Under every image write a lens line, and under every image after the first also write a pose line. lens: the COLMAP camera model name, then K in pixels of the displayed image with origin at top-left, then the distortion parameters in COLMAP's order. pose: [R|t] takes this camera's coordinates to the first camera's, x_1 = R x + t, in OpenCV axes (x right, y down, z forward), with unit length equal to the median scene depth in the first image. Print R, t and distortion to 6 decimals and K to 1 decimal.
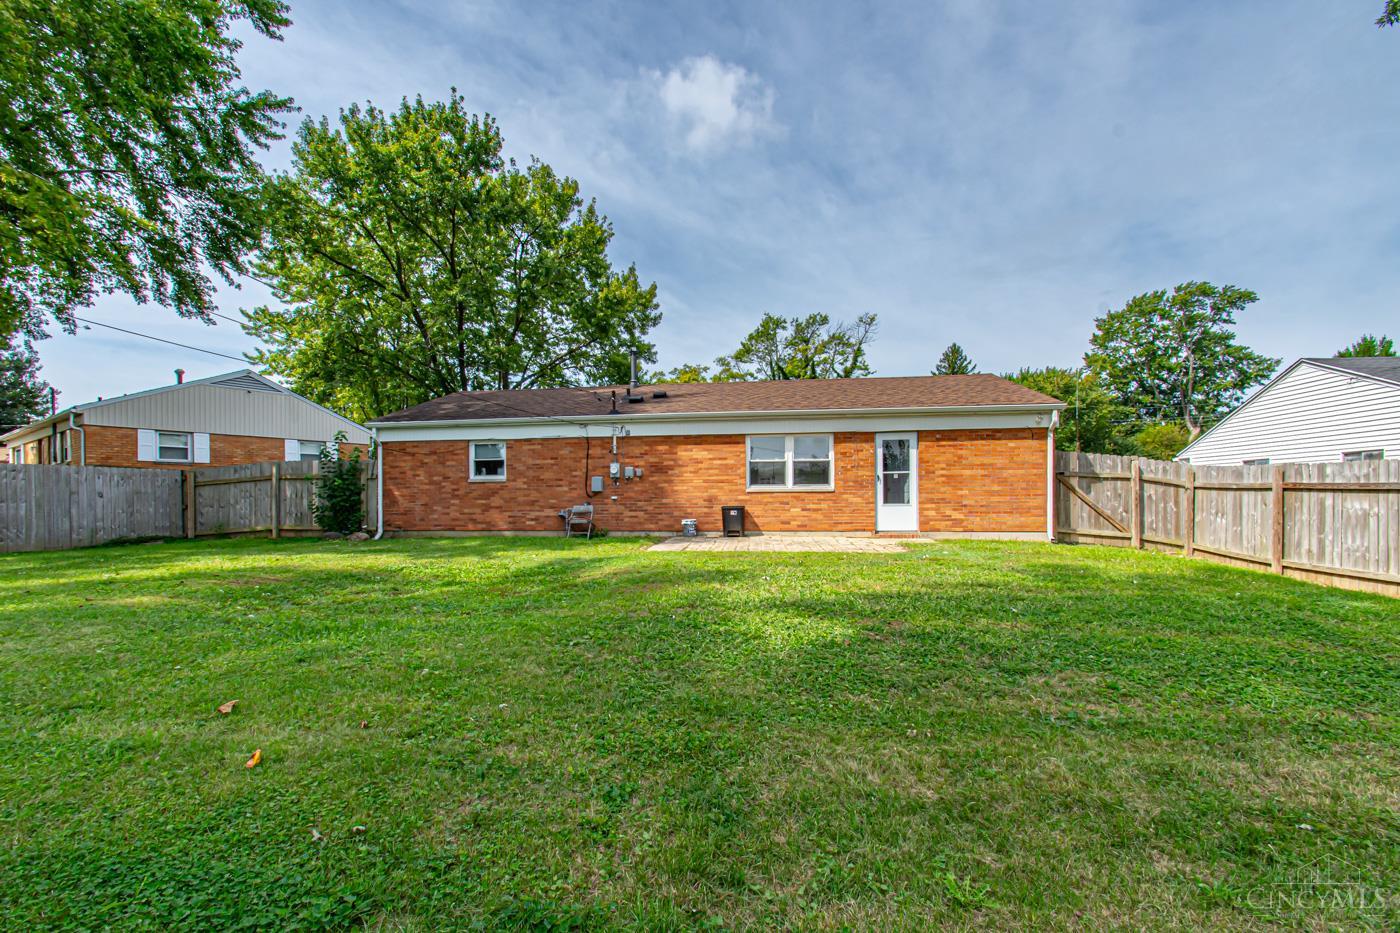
lens RADIAL K [[619.9, 0, 700.0], [0, 619.9, 466.5], [0, 0, 1]] dist [0.013029, -0.017544]
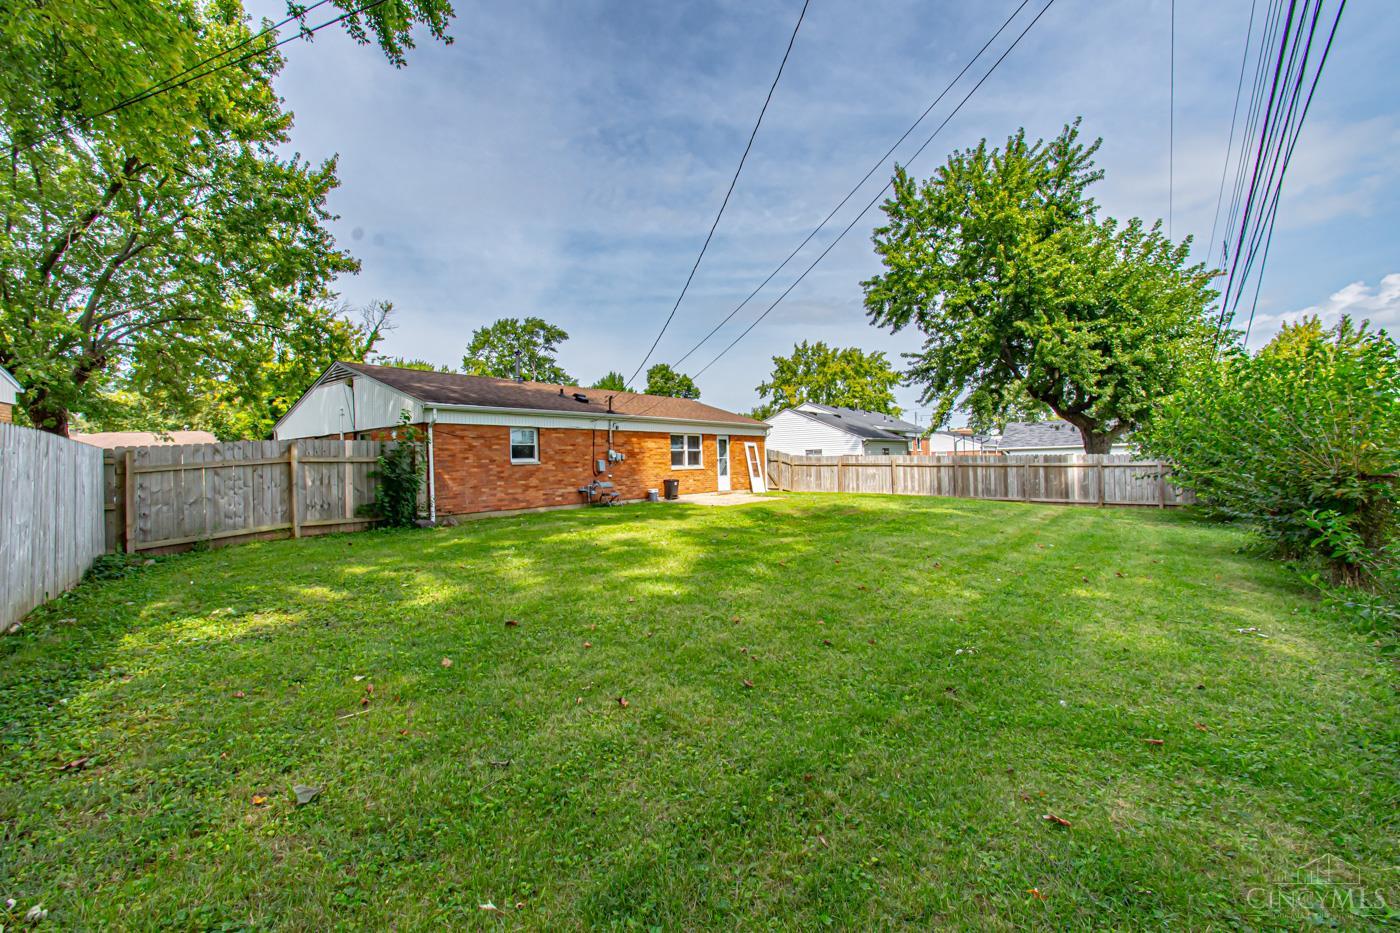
lens RADIAL K [[612.9, 0, 679.4], [0, 612.9, 467.3], [0, 0, 1]] dist [0.001810, -0.009786]
pose [[0.499780, -0.009586, 0.866099, -1.162010], [-0.016868, 0.999641, 0.020798, 0.002113], [-0.865988, -0.025004, 0.499440, 0.210538]]
